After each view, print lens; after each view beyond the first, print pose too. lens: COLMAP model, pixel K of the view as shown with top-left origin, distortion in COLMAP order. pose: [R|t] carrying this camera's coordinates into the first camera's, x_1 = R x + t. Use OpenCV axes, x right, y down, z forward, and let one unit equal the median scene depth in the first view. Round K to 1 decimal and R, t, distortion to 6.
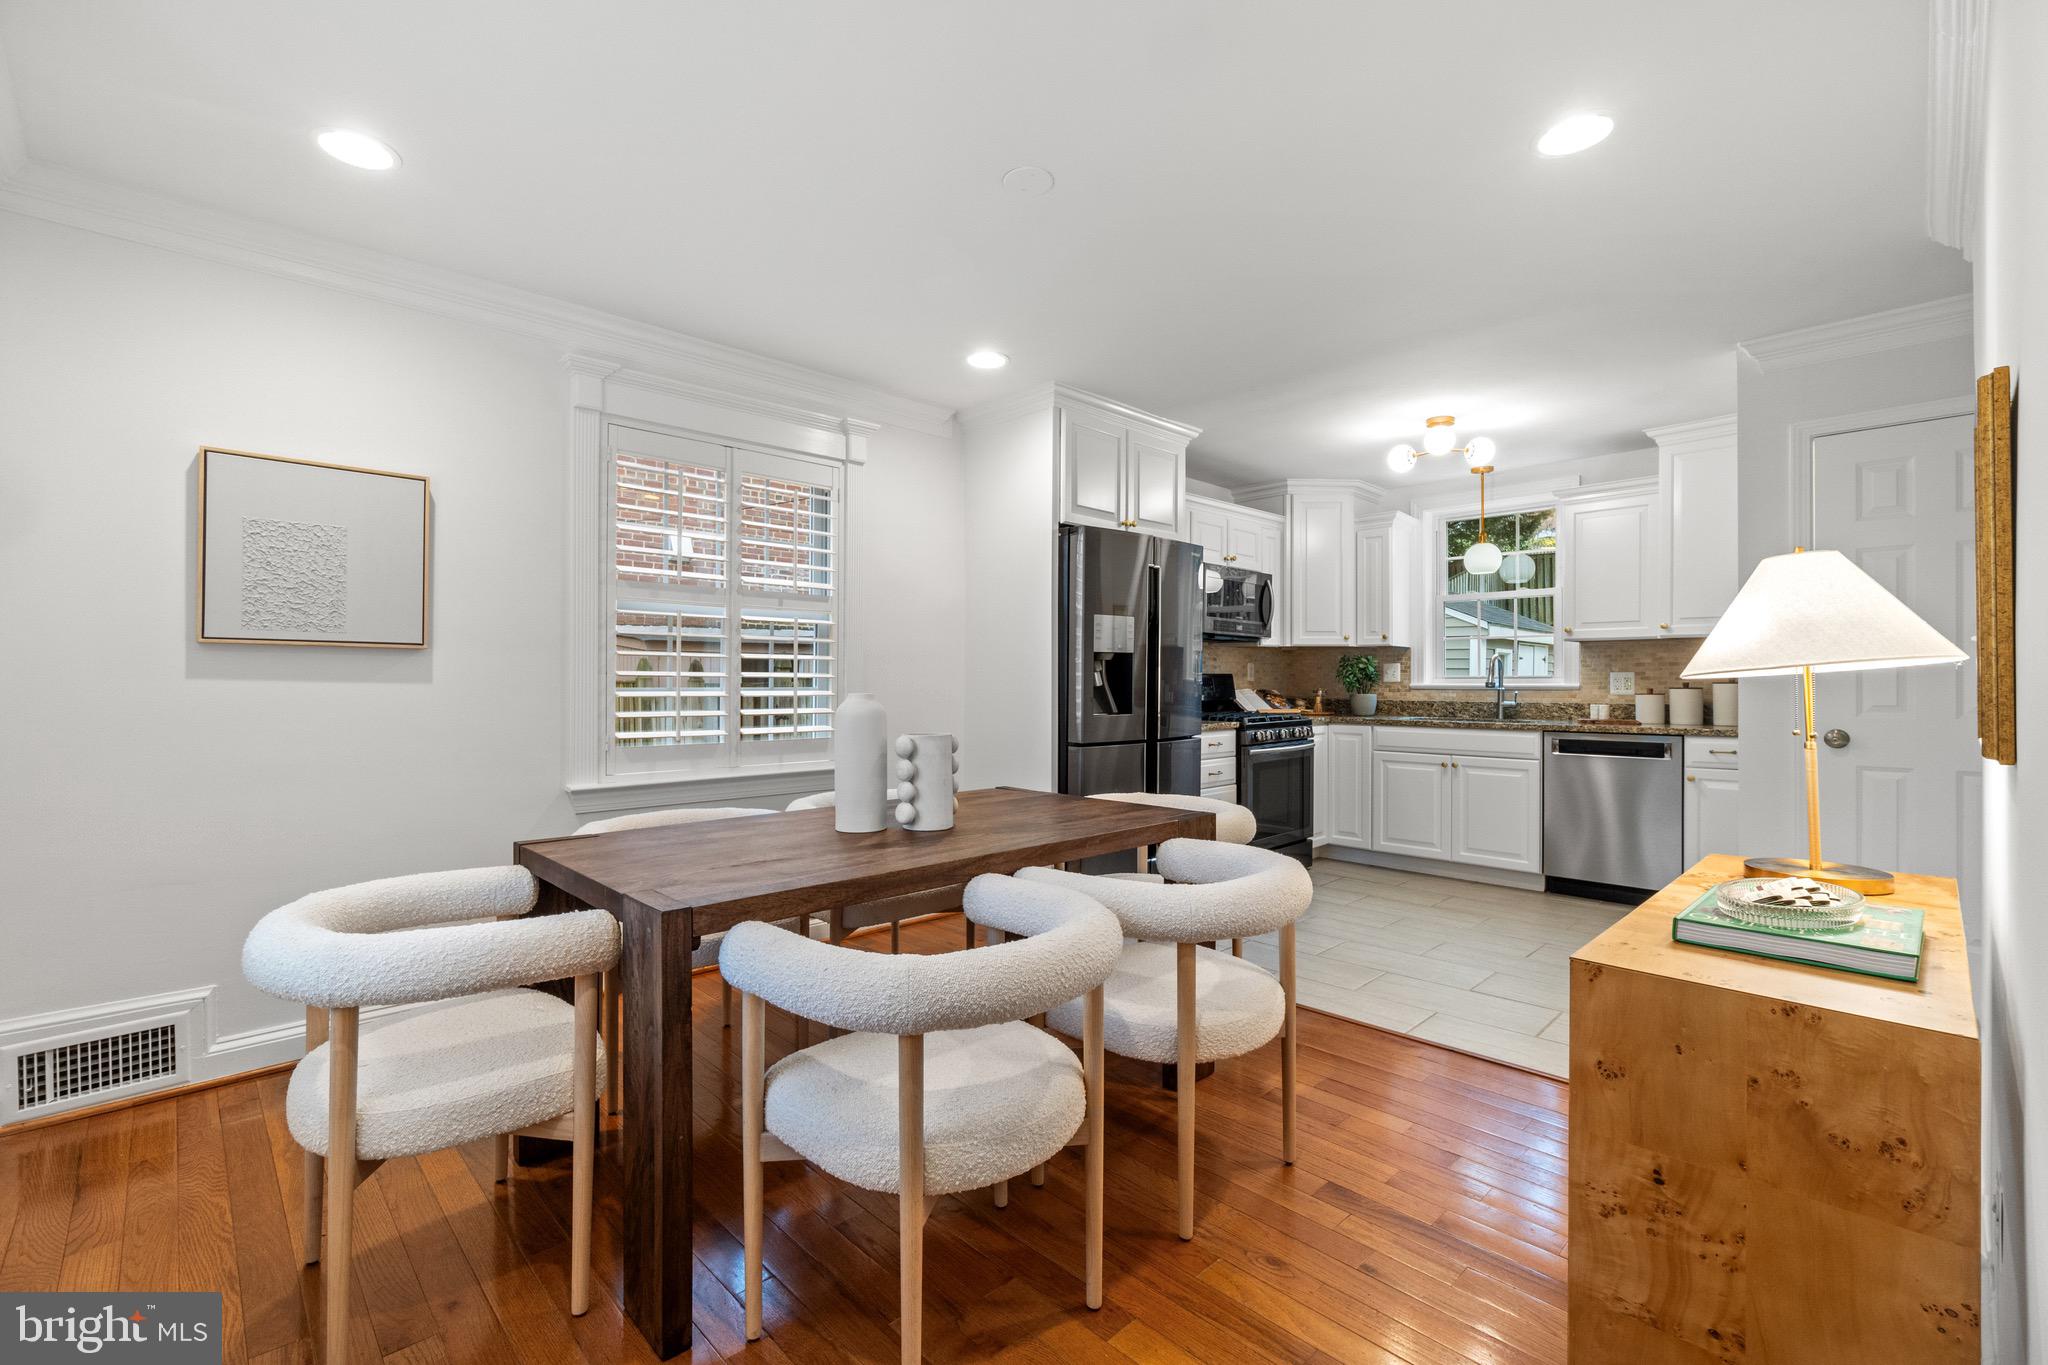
lens RADIAL K [[896.3, 0, 1022.9], [0, 896.3, 681.1], [0, 0, 1]] dist [-0.000062, 0.000043]
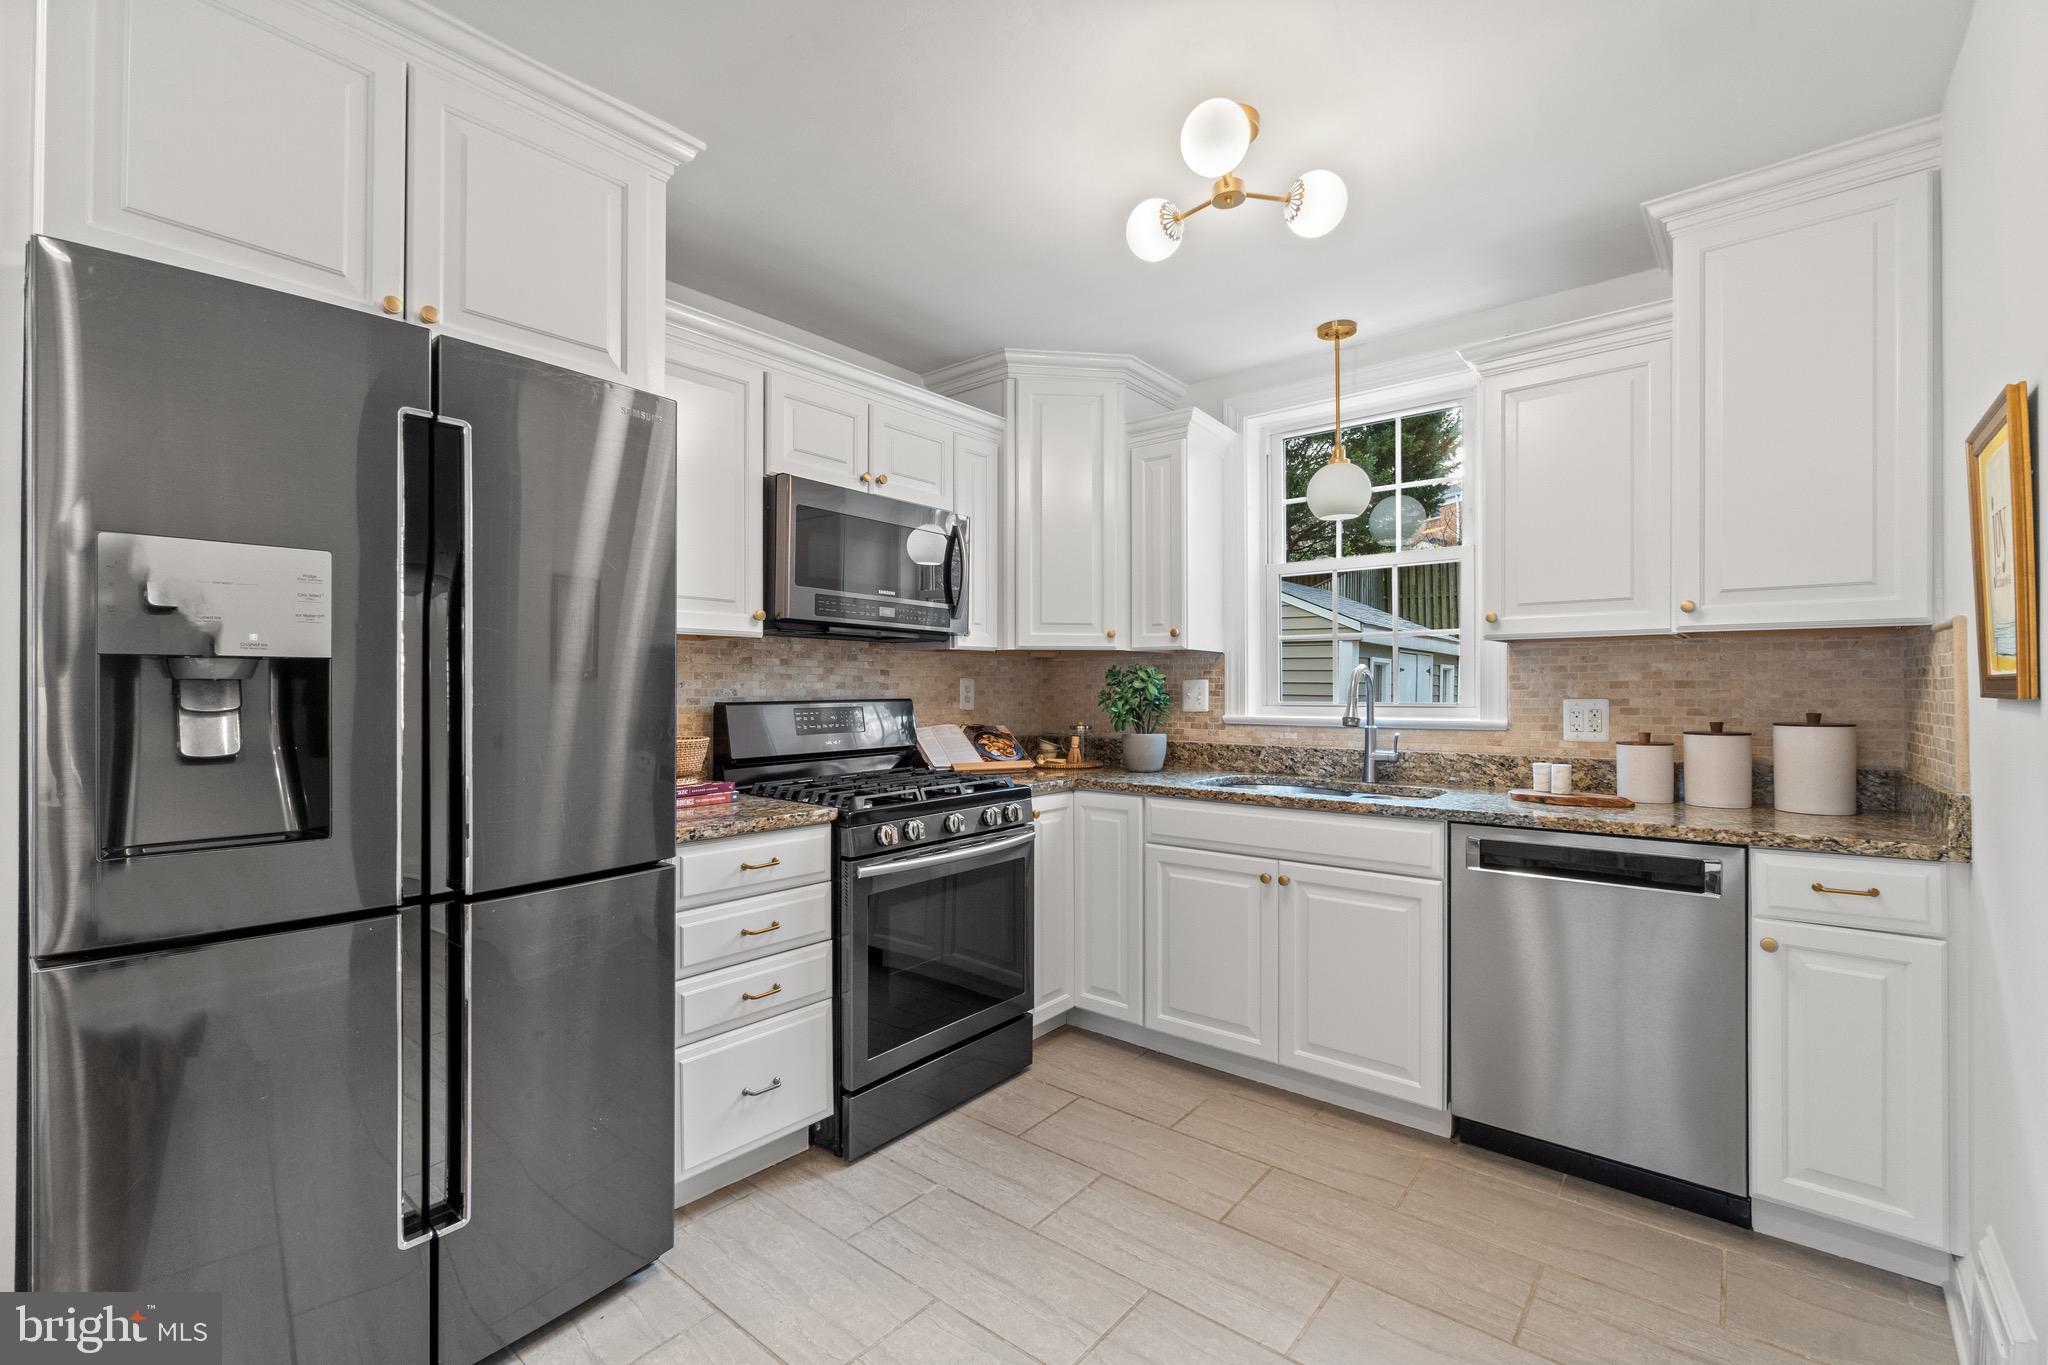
lens RADIAL K [[896.3, 0, 1024.3], [0, 896.3, 685.7], [0, 0, 1]] dist [-0.000062, 0.000043]
pose [[0.993960, -0.000622, 0.109740, 0.259578], [0.001158, 0.999988, -0.004823, -0.014581], [-0.109736, 0.004921, 0.993949, 0.472112]]
